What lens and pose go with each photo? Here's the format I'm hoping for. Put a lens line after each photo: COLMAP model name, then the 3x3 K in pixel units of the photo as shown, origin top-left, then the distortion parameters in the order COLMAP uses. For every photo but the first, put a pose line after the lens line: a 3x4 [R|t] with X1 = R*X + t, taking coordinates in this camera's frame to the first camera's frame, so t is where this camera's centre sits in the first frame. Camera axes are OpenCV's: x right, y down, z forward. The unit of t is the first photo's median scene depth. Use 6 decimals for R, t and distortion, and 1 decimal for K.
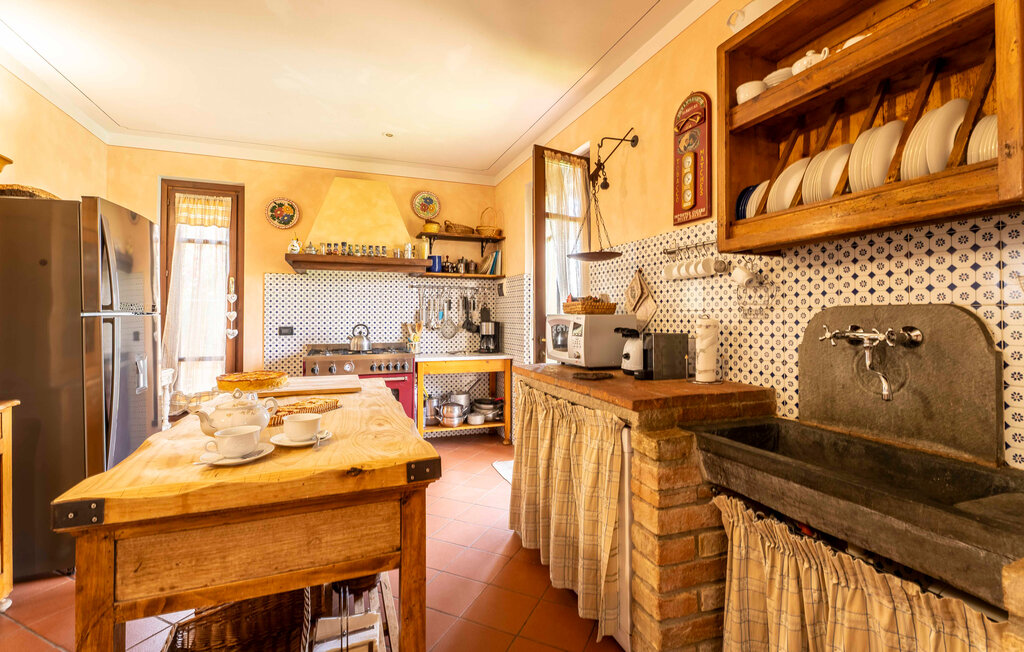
lens RADIAL K [[469.0, 0, 519.9], [0, 469.0, 324.6], [0, 0, 1]] dist [0.001790, -0.000842]
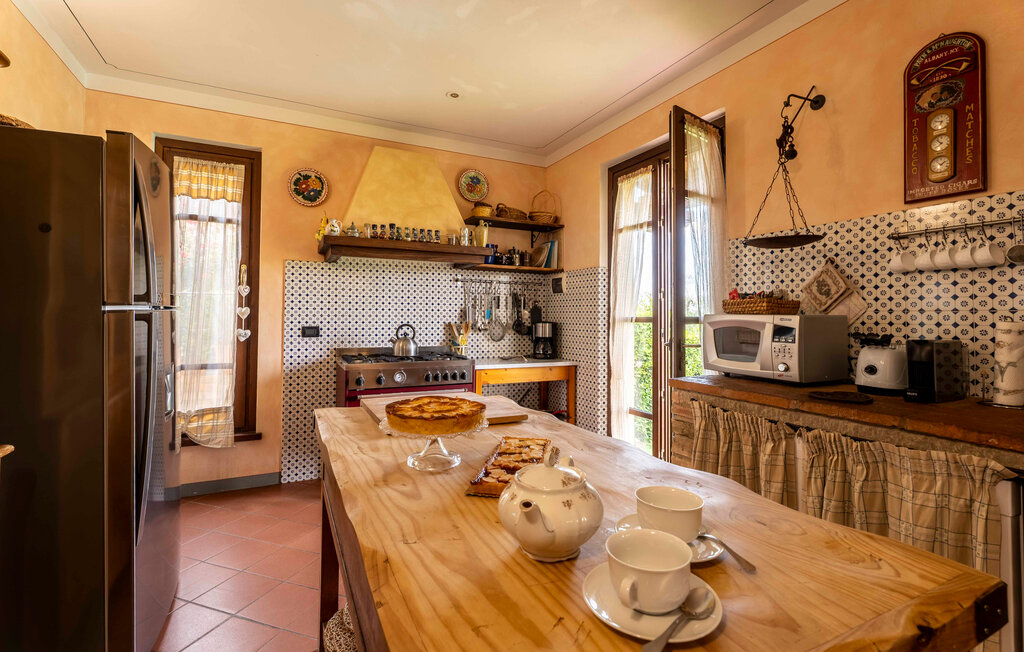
lens RADIAL K [[469.0, 0, 506.6], [0, 469.0, 318.8], [0, 0, 1]] dist [0.001790, -0.000842]
pose [[0.995589, 0.008157, 0.093470, -0.238250], [-0.006992, 0.999894, -0.012786, -0.001059], [-0.093564, 0.012076, 0.995540, 0.159647]]
